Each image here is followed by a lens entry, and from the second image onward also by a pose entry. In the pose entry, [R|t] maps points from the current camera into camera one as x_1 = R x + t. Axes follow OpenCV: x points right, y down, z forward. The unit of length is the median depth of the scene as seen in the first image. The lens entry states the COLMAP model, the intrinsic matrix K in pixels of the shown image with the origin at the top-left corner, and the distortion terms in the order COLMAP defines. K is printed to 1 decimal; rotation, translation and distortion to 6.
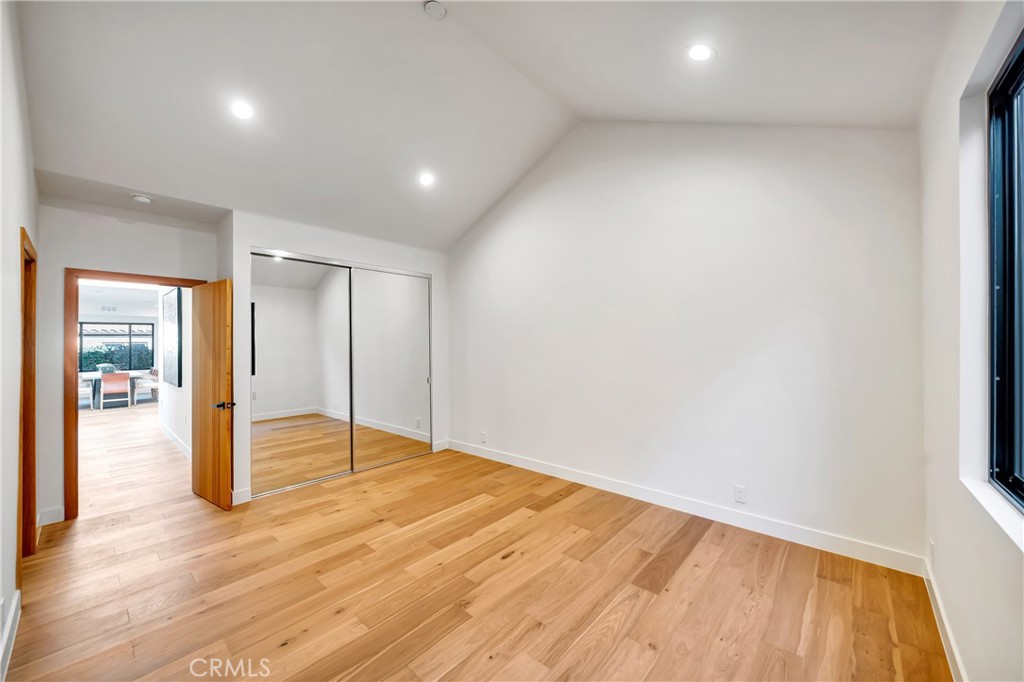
lens RADIAL K [[359.1, 0, 511.2], [0, 359.1, 342.0], [0, 0, 1]] dist [0.000424, -0.000068]
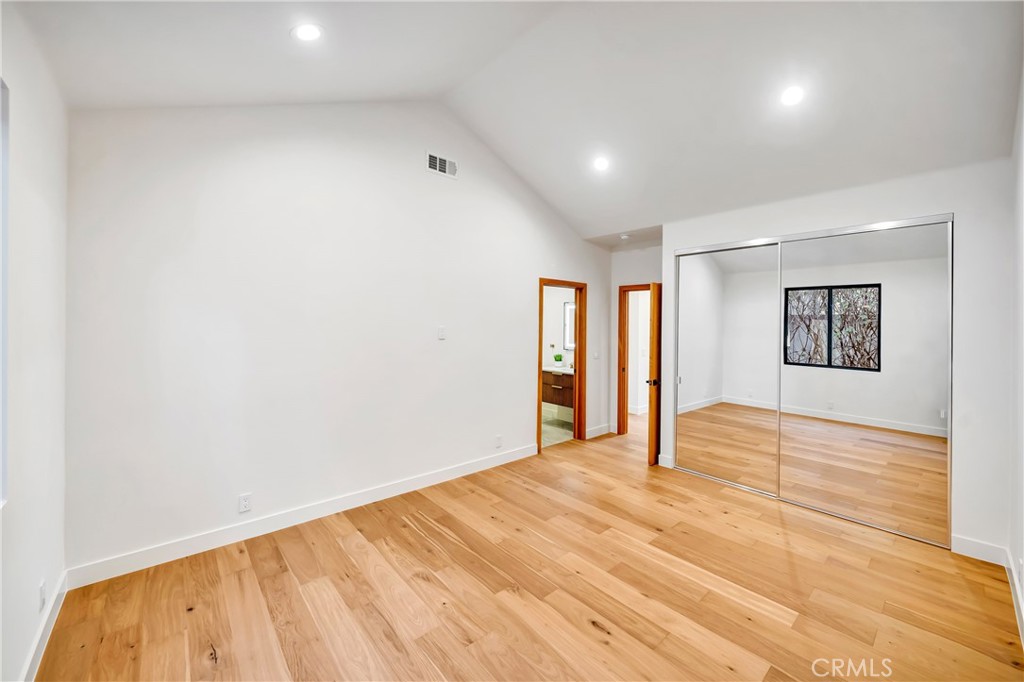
lens RADIAL K [[359.1, 0, 503.6], [0, 359.1, 321.2], [0, 0, 1]] dist [0.000424, -0.000068]
pose [[-0.053438, -0.005585, -0.998556, 0.648559], [-0.008212, 0.999953, -0.005153, -0.035381], [0.998537, 0.007925, -0.053482, 0.714962]]
